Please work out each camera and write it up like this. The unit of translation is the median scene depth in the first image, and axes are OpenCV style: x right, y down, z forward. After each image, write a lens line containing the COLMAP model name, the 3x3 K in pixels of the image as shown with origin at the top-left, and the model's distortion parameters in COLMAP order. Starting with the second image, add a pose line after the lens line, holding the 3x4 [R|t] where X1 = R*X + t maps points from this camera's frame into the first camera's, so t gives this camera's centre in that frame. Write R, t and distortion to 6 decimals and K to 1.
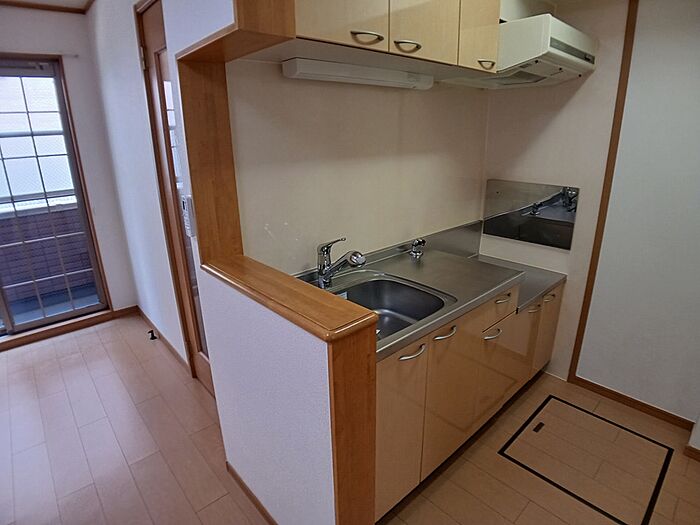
lens RADIAL K [[390.8, 0, 355.2], [0, 390.8, 258.5], [0, 0, 1]] dist [-0.083469, 0.006189]
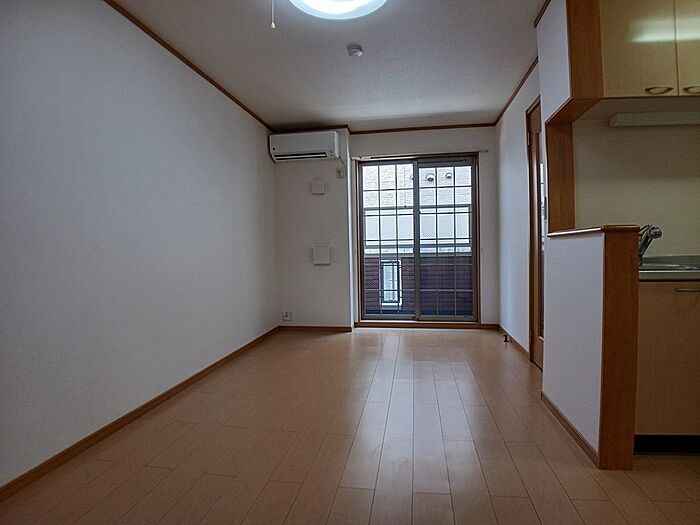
lens RADIAL K [[390.8, 0, 350.3], [0, 390.8, 263.1], [0, 0, 1]] dist [-0.083469, 0.006189]
pose [[0.617798, 0.026408, -0.785893, 0.321175], [-0.232317, 0.960951, -0.150337, 0.479921], [0.751235, 0.275455, 0.599809, -0.517916]]
